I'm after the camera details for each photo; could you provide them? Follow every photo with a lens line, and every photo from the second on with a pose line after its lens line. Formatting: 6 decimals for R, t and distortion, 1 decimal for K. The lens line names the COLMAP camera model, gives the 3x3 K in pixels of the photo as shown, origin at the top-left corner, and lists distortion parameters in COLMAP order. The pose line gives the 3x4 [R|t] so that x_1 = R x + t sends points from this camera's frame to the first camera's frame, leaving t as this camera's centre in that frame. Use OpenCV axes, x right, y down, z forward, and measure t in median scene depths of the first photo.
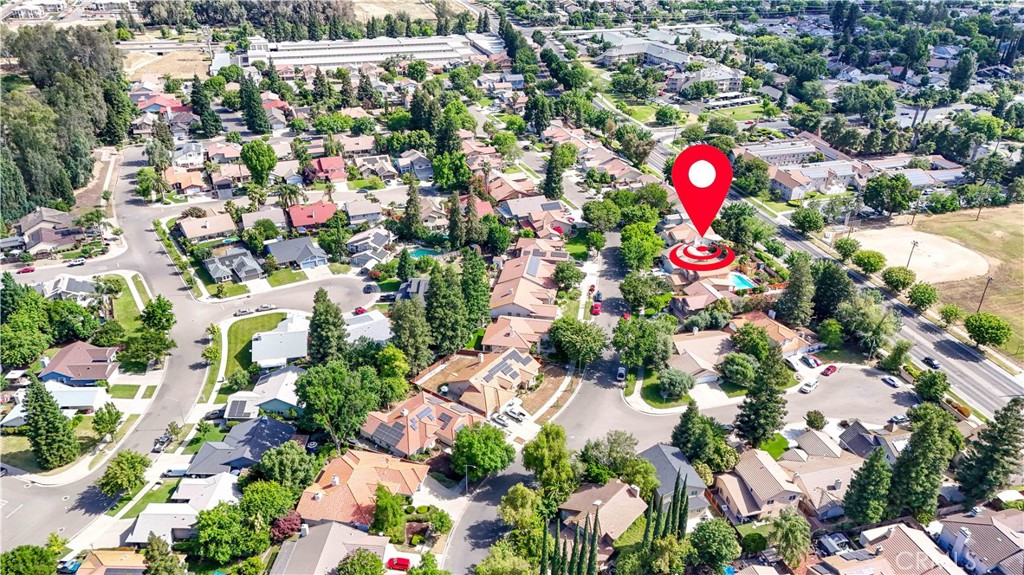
lens RADIAL K [[746.2, 0, 512.5], [0, 746.2, 290.0], [0, 0, 1]] dist [0.093702, -0.102714]
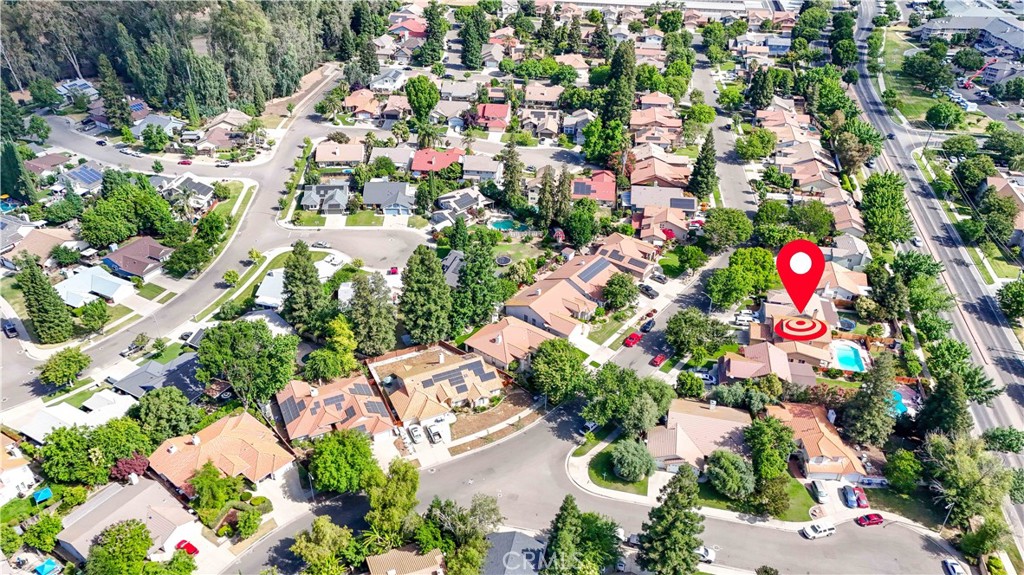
lens RADIAL K [[746.2, 0, 512.5], [0, 746.2, 290.0], [0, 0, 1]] dist [0.093702, -0.102714]
pose [[0.879707, 0.257573, -0.399713, 0.256704], [-0.227441, 0.966119, 0.122001, -0.080732], [0.417595, -0.016414, 0.908485, 0.159300]]
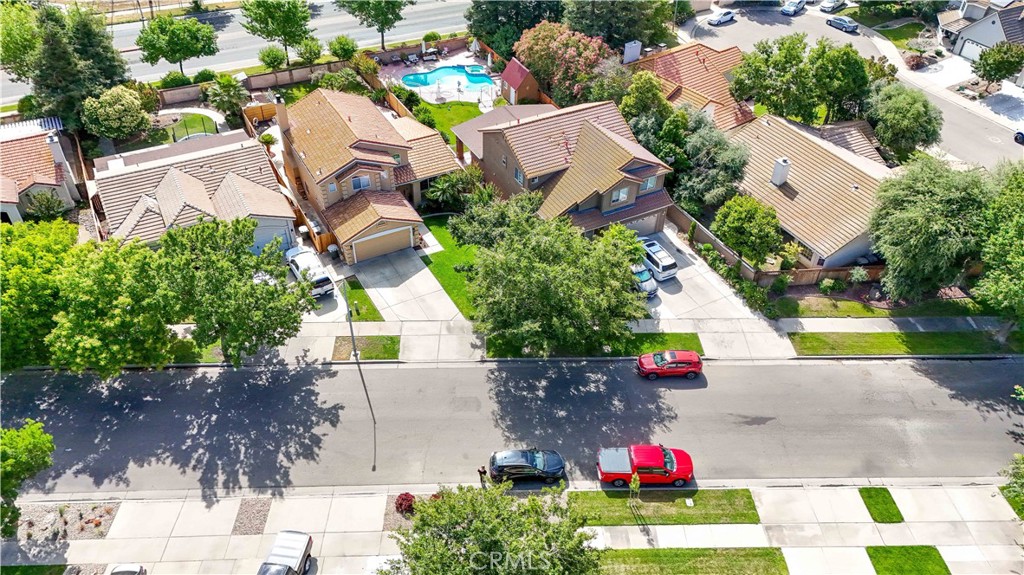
lens RADIAL K [[746.2, 0, 512.5], [0, 746.2, 290.0], [0, 0, 1]] dist [0.093702, -0.102714]
pose [[-0.191506, -0.643965, 0.740699, -0.001803], [0.449212, 0.613478, 0.649502, -0.128800], [-0.872659, 0.457114, 0.171792, 0.801841]]
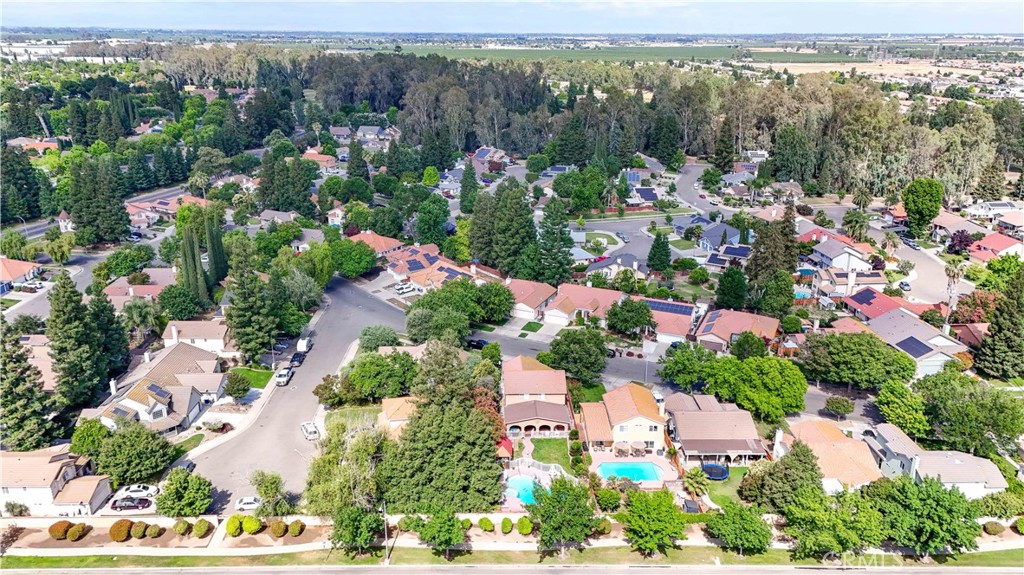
lens RADIAL K [[746.2, 0, 512.5], [0, 746.2, 290.0], [0, 0, 1]] dist [0.093702, -0.102714]
pose [[-0.265797, 0.298662, -0.916599, 0.662857], [-0.468627, 0.790871, 0.393589, -0.237511], [0.842461, 0.534157, -0.070250, 0.798115]]
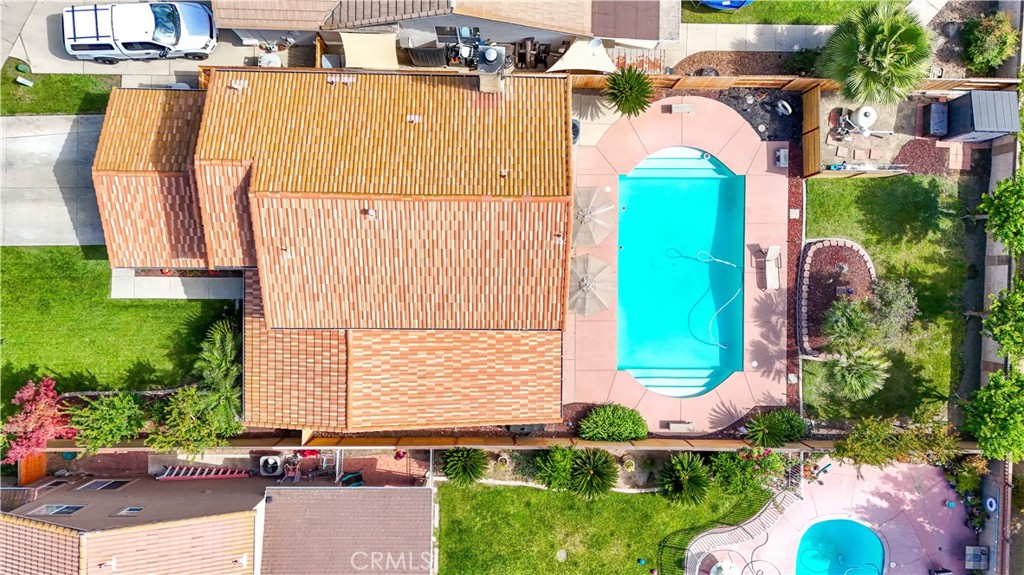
lens RADIAL K [[744.3, 0, 513.3], [0, 744.3, 290.5], [0, 0, 1]] dist [0.079677, -0.069018]
pose [[0.949452, 0.313734, 0.010548, 0.240551], [-0.158478, 0.450056, 0.878826, -0.108251], [0.270970, -0.836075, 0.477027, 0.816706]]
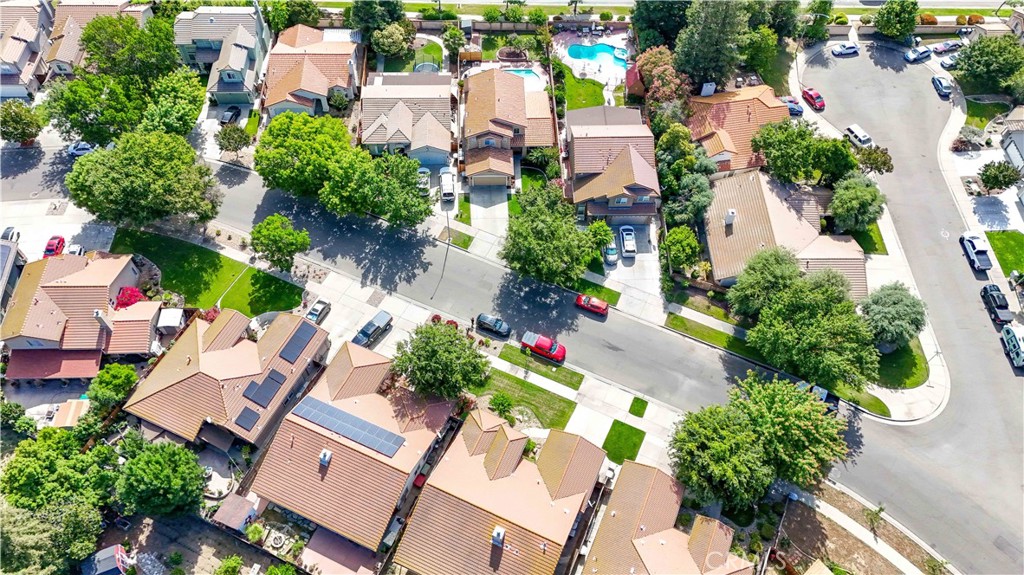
lens RADIAL K [[746.2, 0, 512.5], [0, 746.2, 290.0], [0, 0, 1]] dist [0.093702, -0.102714]
pose [[0.267557, -0.806211, 0.527671, -0.075709], [0.443147, 0.589242, 0.675584, -0.241043], [-0.855590, 0.053079, 0.514926, 0.652412]]
